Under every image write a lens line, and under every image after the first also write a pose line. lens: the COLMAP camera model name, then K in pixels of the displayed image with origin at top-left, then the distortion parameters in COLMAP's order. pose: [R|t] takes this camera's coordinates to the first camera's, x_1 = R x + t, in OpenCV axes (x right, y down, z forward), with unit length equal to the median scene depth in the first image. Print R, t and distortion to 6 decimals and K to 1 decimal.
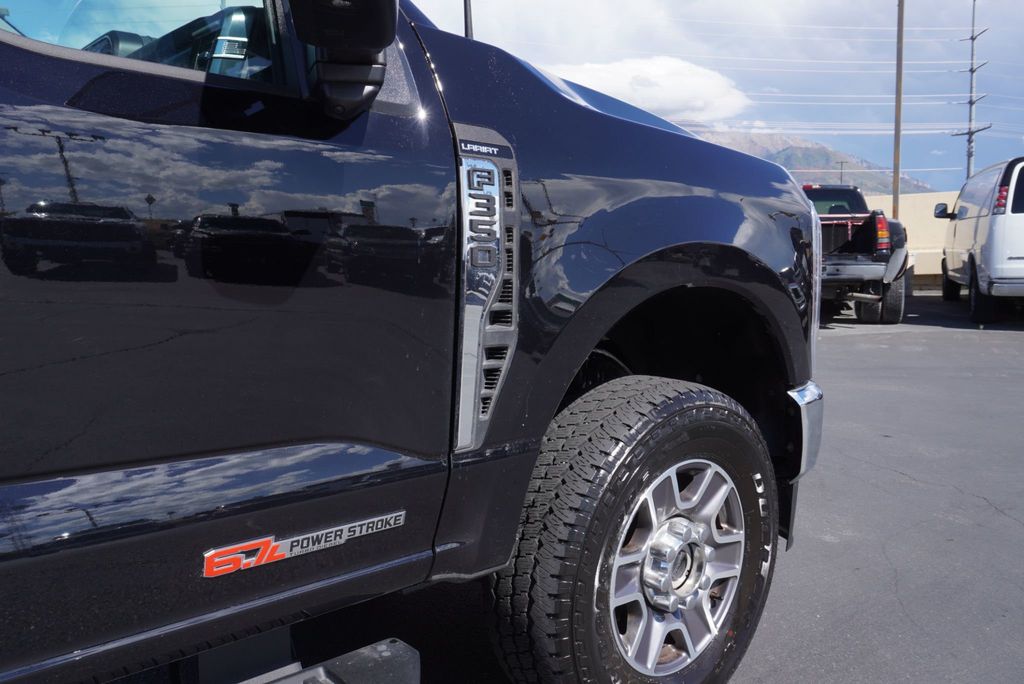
lens RADIAL K [[835.0, 0, 513.7], [0, 835.0, 338.6], [0, 0, 1]] dist [-0.021618, 0.043062]
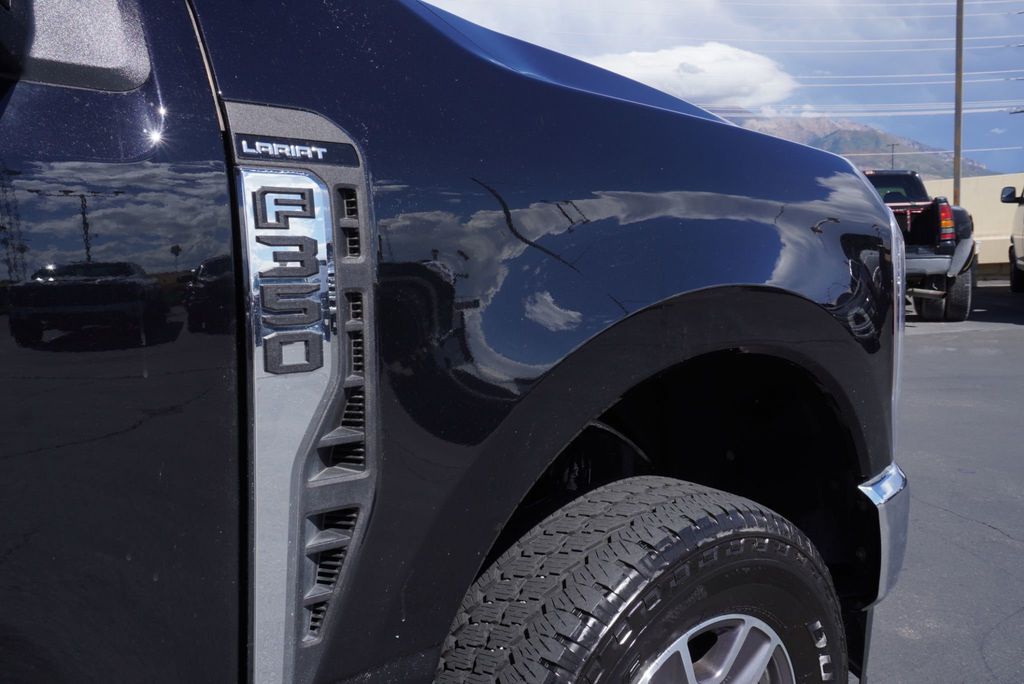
lens RADIAL K [[835.0, 0, 515.2], [0, 835.0, 339.2], [0, 0, 1]] dist [-0.021618, 0.043062]
pose [[0.998502, -0.015492, -0.052471, 0.092139], [0.015993, 0.999830, 0.009149, -0.075900], [0.052320, -0.009974, 0.998581, 0.329739]]
